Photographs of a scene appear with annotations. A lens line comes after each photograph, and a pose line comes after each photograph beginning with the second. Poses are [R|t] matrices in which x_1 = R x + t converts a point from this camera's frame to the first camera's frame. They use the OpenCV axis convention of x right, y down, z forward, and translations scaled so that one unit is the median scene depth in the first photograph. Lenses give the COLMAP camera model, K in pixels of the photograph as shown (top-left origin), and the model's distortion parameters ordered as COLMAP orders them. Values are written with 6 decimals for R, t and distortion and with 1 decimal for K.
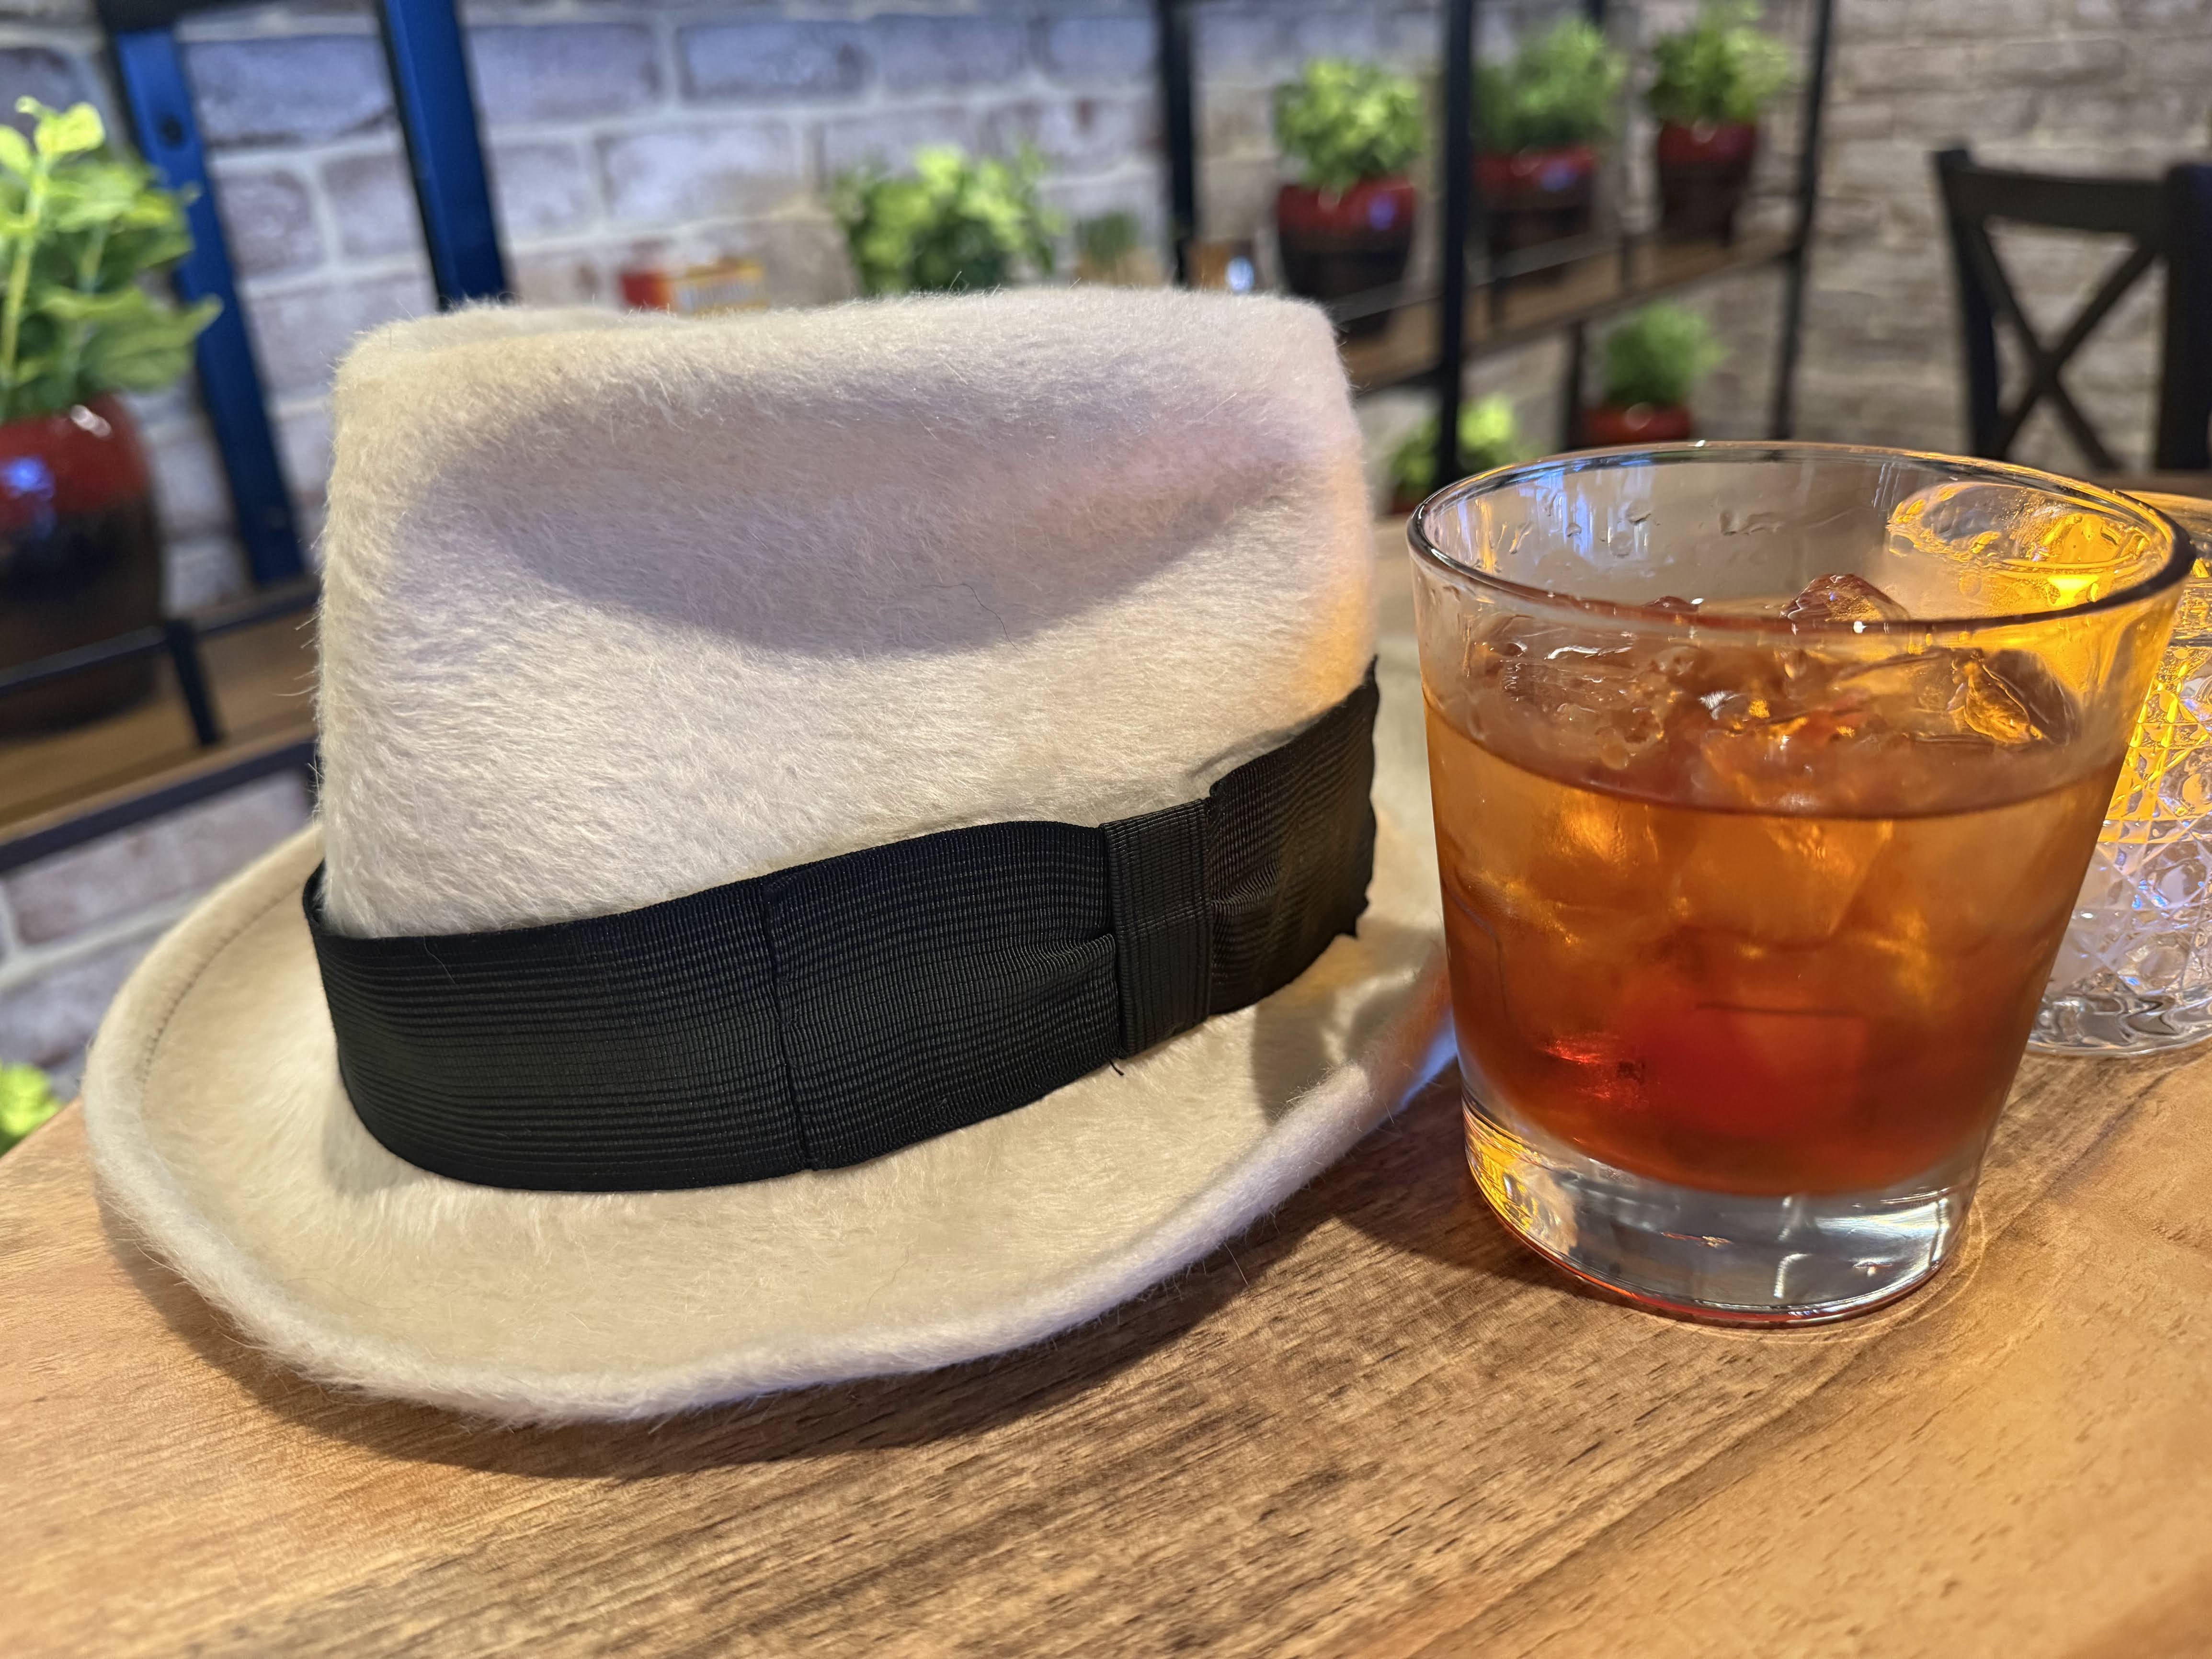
lens RADIAL K [[1533.7, 0, 1112.0], [0, 1533.7, 759.7], [0, 0, 1]] dist [-0.017069, 0.001740]
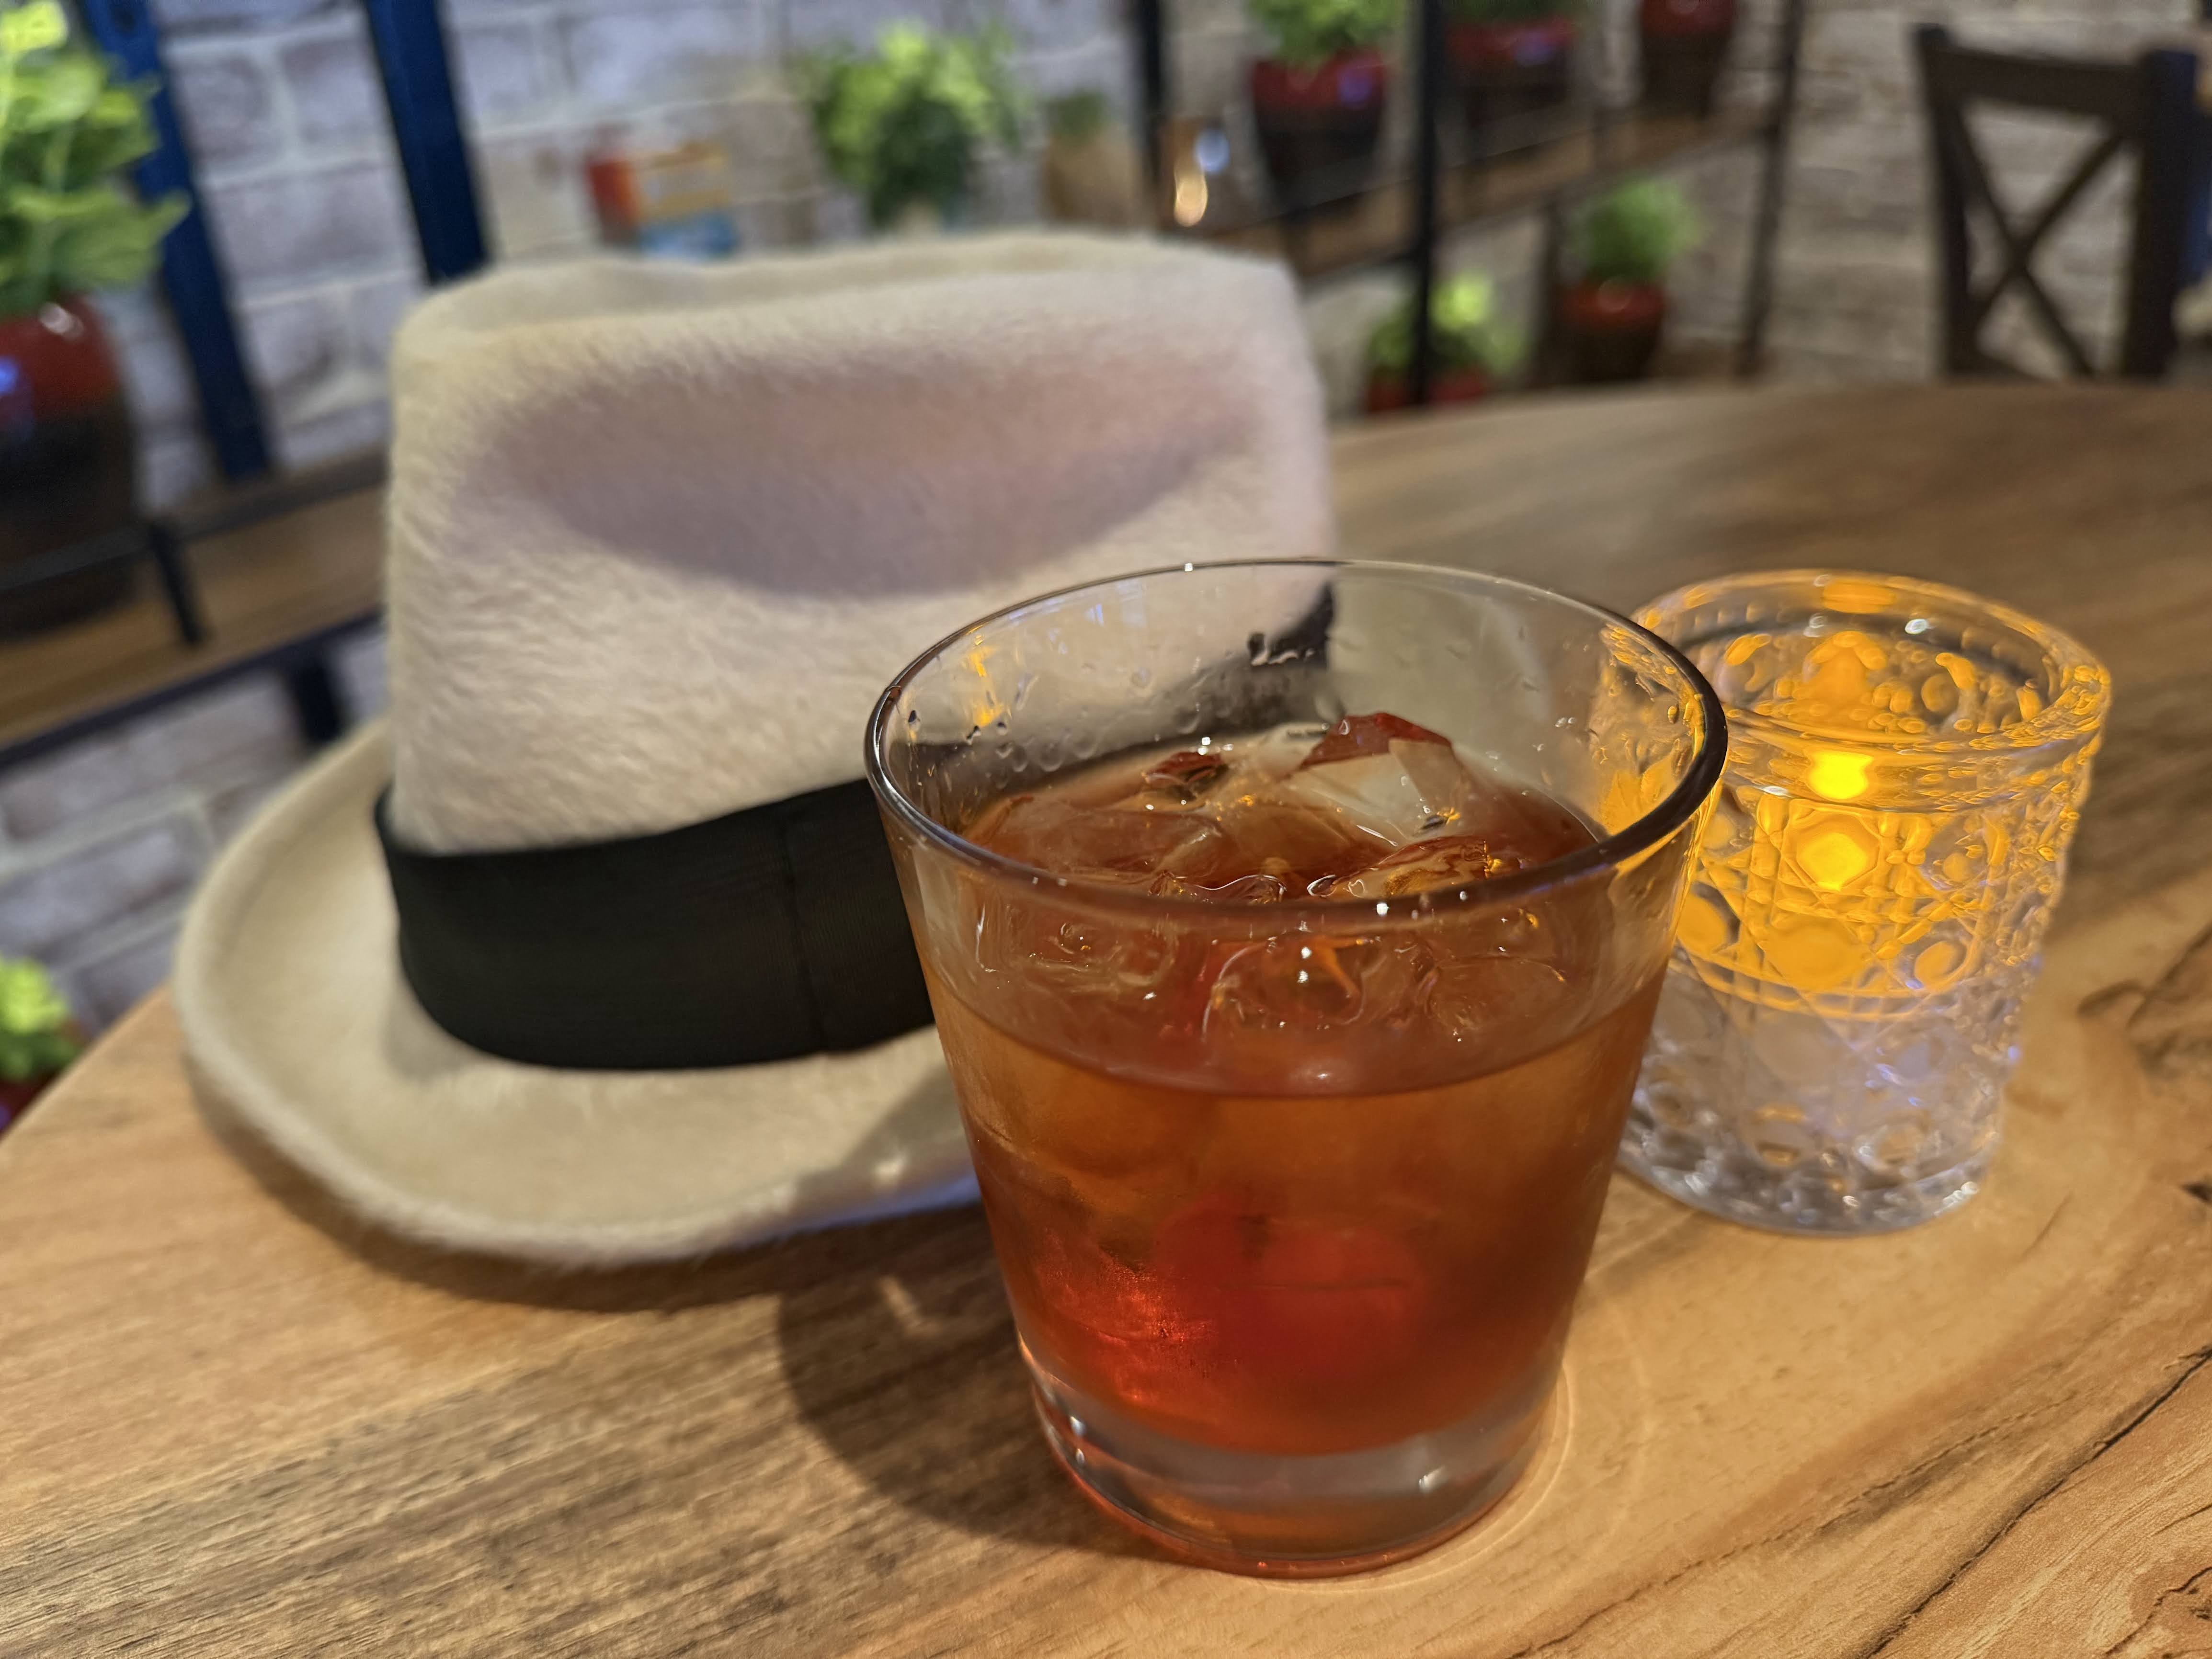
lens RADIAL K [[1557.9, 0, 1108.7], [0, 1557.9, 762.7], [0, 0, 1]] dist [-0.070675, 0.046779]
pose [[0.999847, -0.004880, 0.016820, -0.004111], [0.003562, 0.996986, 0.077503, -0.038182], [-0.017148, -0.077431, 0.996850, -0.148323]]
